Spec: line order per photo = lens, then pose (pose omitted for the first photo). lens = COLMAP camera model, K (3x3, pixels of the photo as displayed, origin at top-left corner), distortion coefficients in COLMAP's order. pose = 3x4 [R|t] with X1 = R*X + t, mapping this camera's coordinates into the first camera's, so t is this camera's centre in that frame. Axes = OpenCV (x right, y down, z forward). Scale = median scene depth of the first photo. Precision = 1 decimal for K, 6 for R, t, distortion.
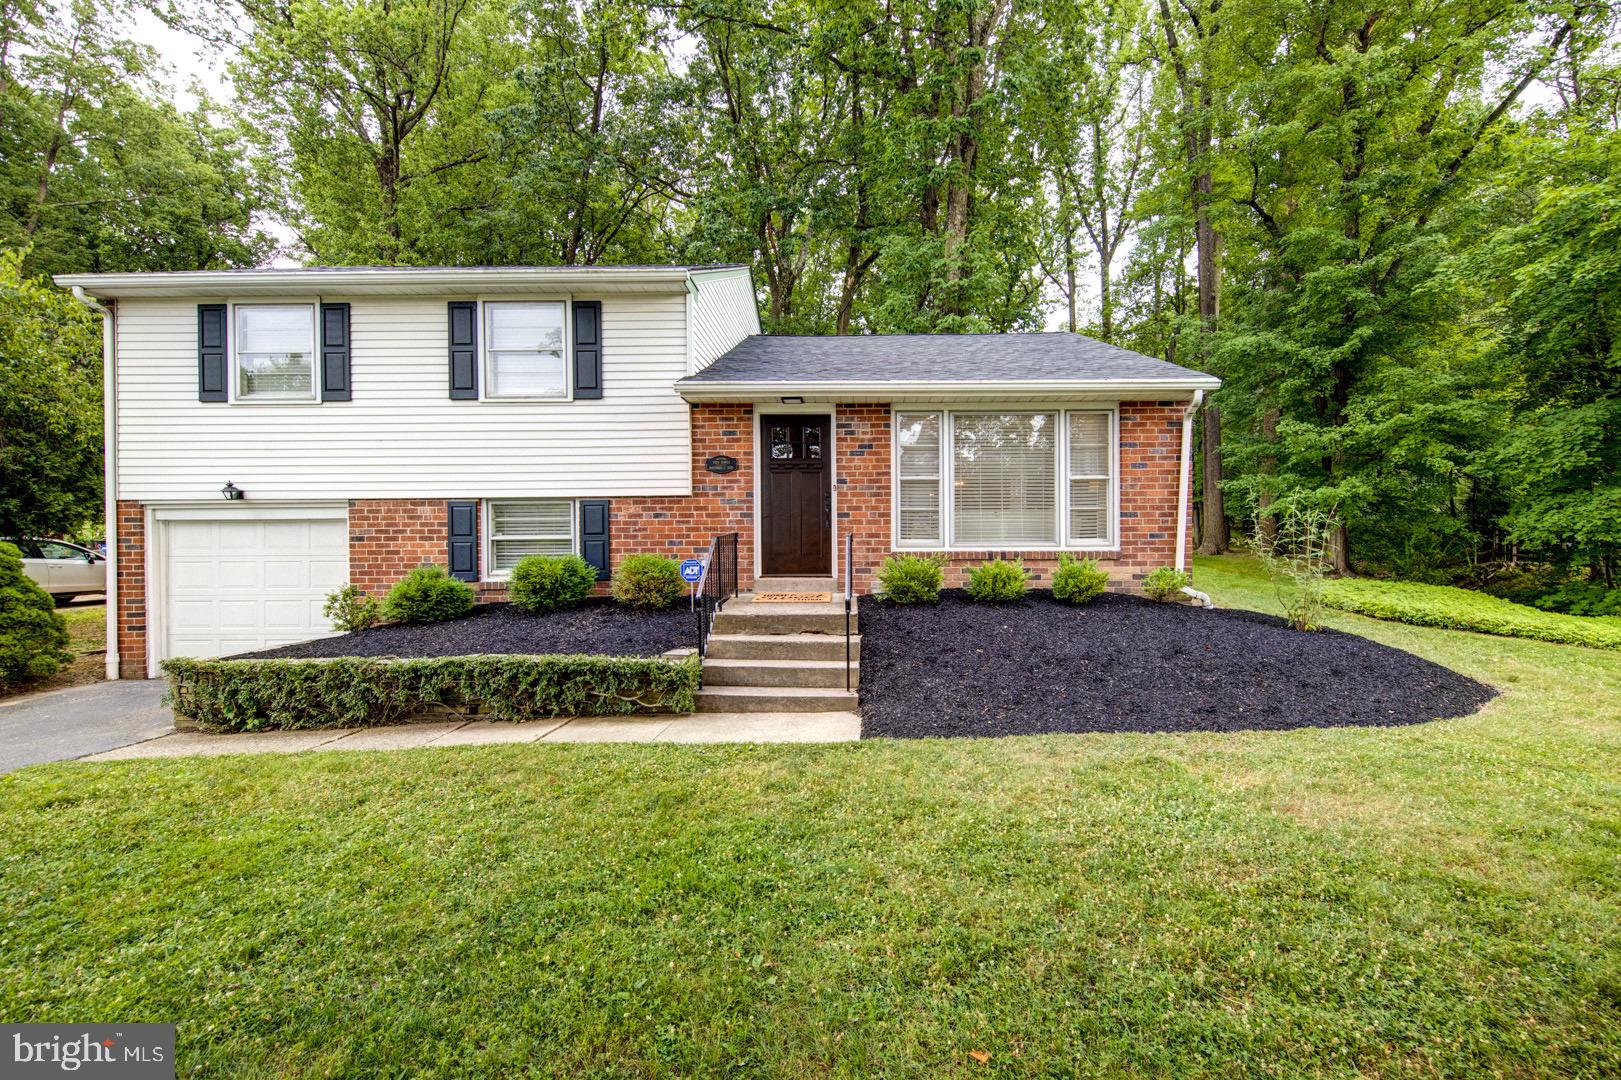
lens RADIAL K [[638.7, 0, 811.3], [0, 638.7, 534.5], [0, 0, 1]] dist [-0.000858, -0.000222]
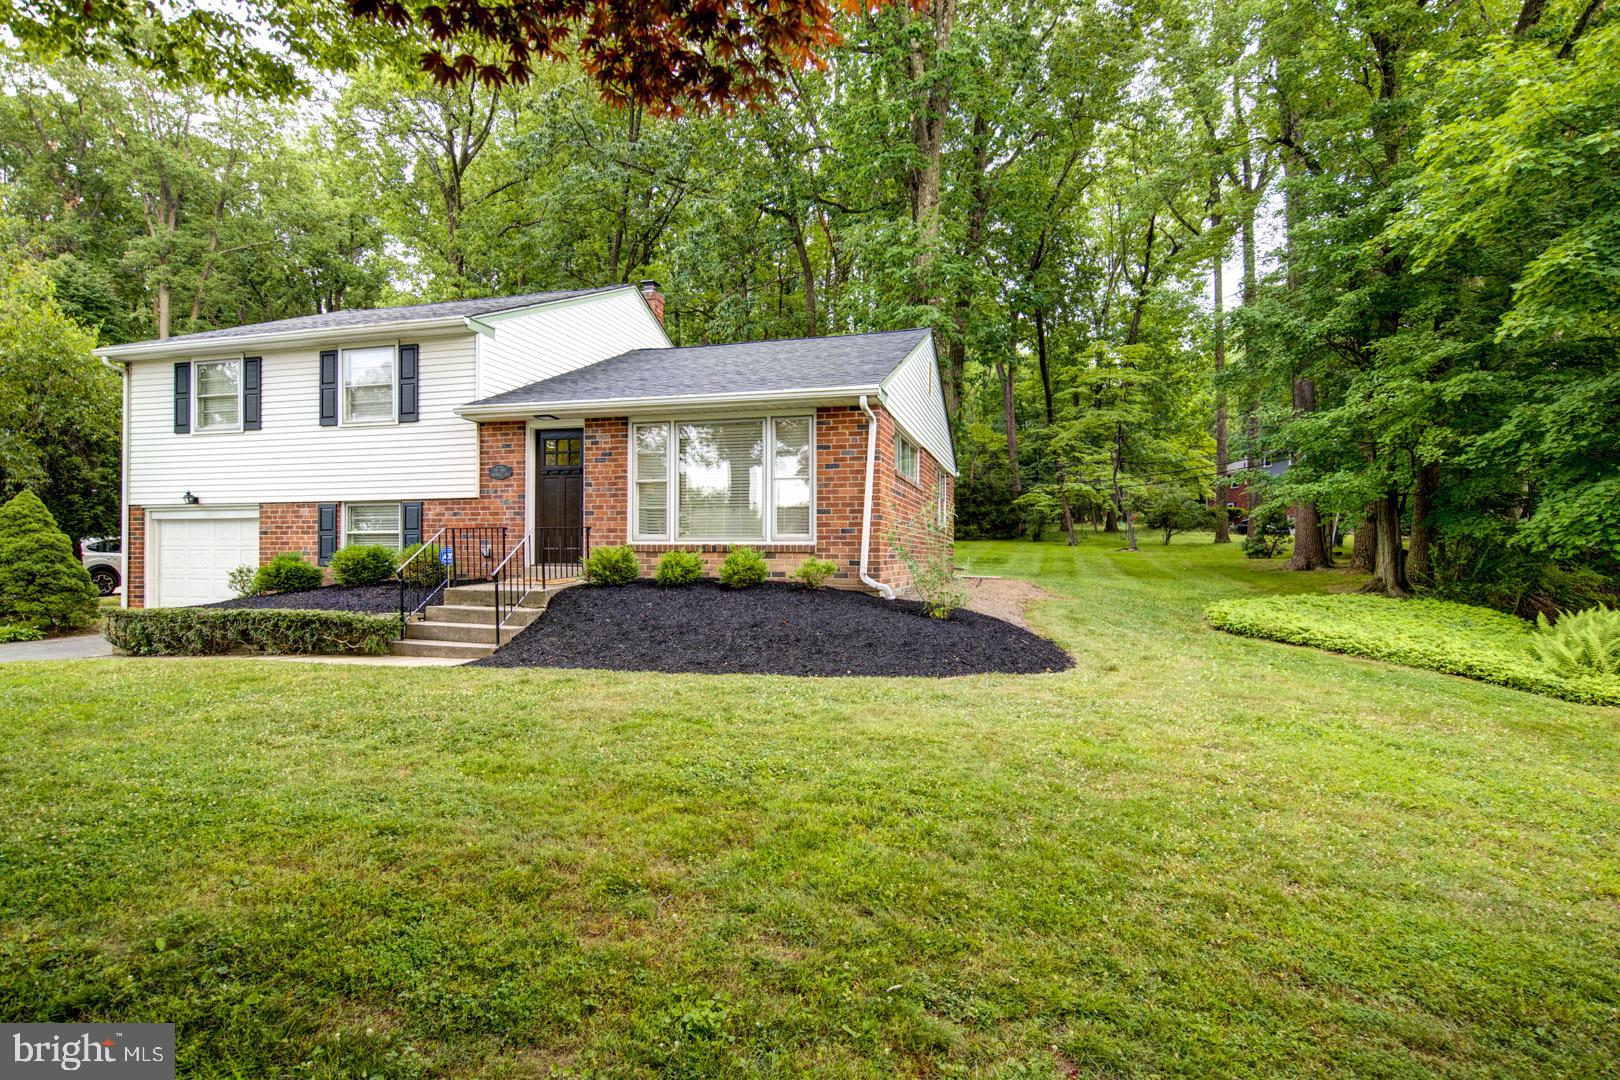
lens RADIAL K [[768.5, 0, 813.5], [0, 768.5, 544.9], [0, 0, 1]] dist [0.004262, -0.000543]
pose [[0.967301, 0.005719, -0.253568, 0.807205], [-0.007831, 0.999943, -0.007321, 0.035101], [0.253512, 0.009067, 0.967290, -0.263130]]
